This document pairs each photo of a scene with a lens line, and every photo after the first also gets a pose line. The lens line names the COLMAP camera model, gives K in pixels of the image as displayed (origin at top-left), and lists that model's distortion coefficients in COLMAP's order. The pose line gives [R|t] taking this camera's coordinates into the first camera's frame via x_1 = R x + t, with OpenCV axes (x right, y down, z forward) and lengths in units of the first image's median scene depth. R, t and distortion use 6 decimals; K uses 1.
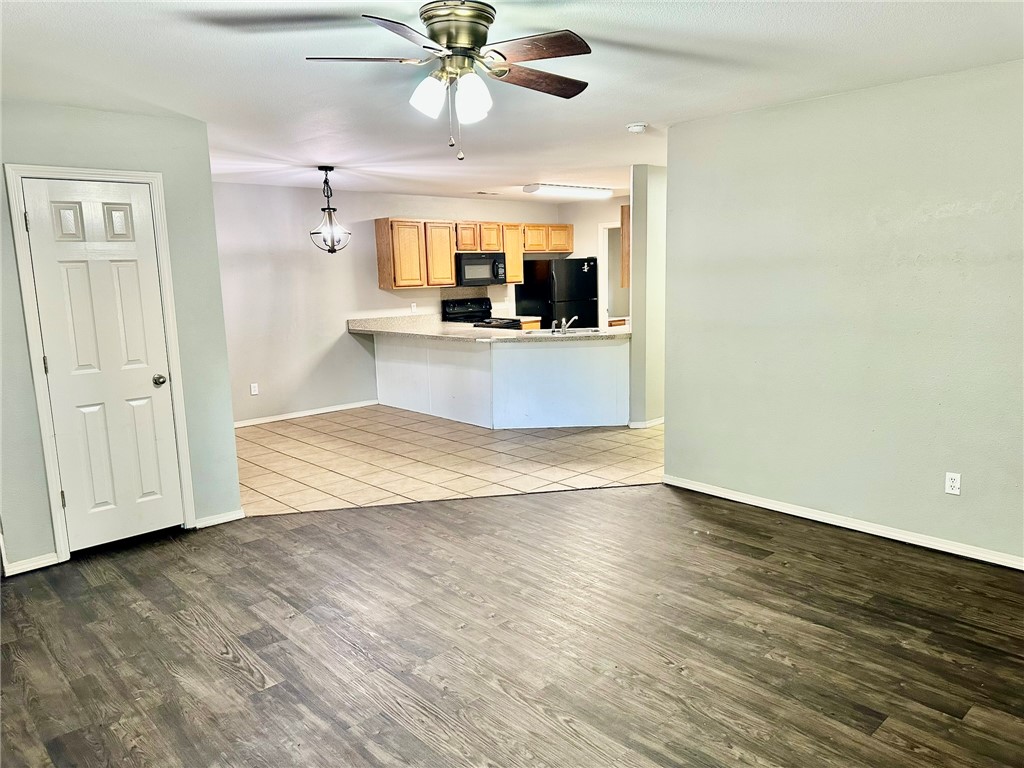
lens RADIAL K [[718.9, 0, 503.5], [0, 718.9, 381.8], [0, 0, 1]] dist [0.080986, -0.105642]
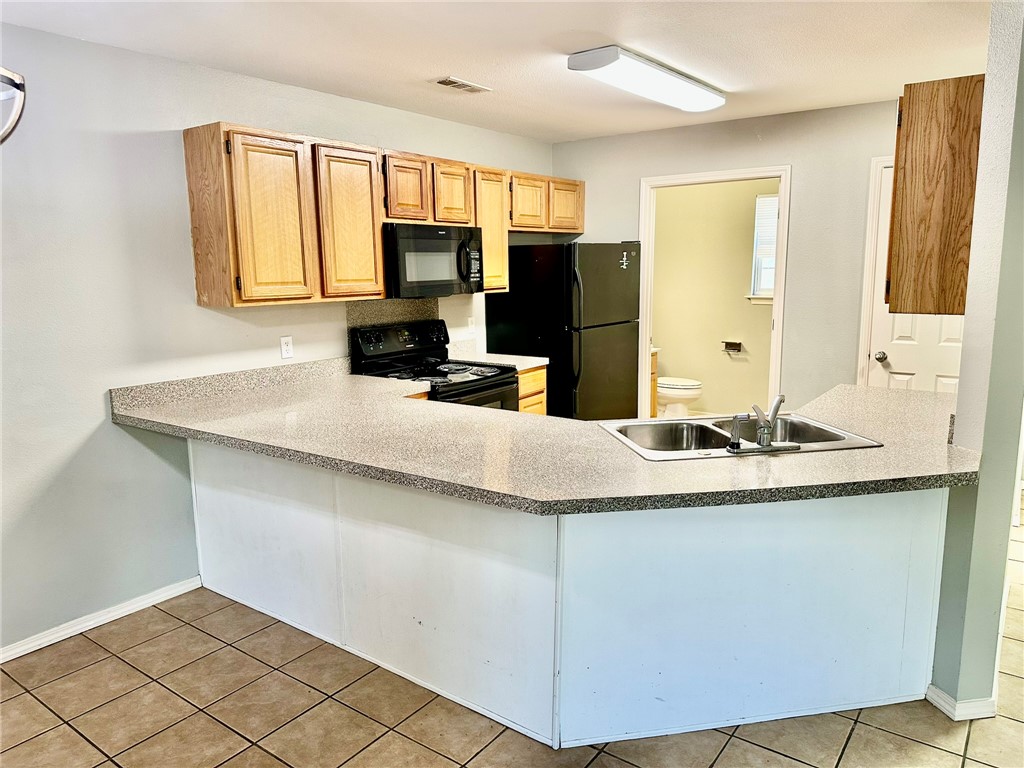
lens RADIAL K [[718.9, 0, 503.5], [0, 718.9, 381.8], [0, 0, 1]] dist [0.080986, -0.105642]
pose [[0.979820, -0.018238, 0.199048, -0.082920], [0.017196, 0.999828, 0.006962, -0.081901], [-0.199140, -0.003399, 0.979965, 0.541616]]
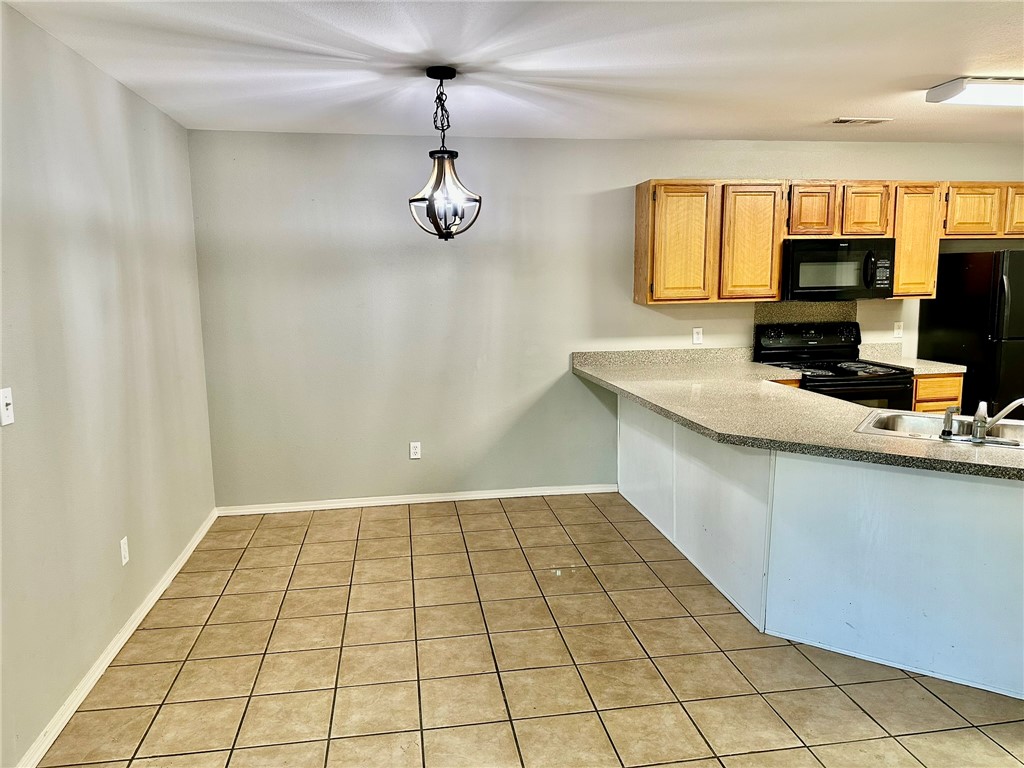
lens RADIAL K [[718.9, 0, 503.5], [0, 718.9, 381.8], [0, 0, 1]] dist [0.080986, -0.105642]
pose [[0.833303, 0.095419, -0.544519, 0.064403], [-0.093462, 0.995129, 0.031354, -0.068803], [0.544858, 0.024765, 0.838162, 0.422436]]
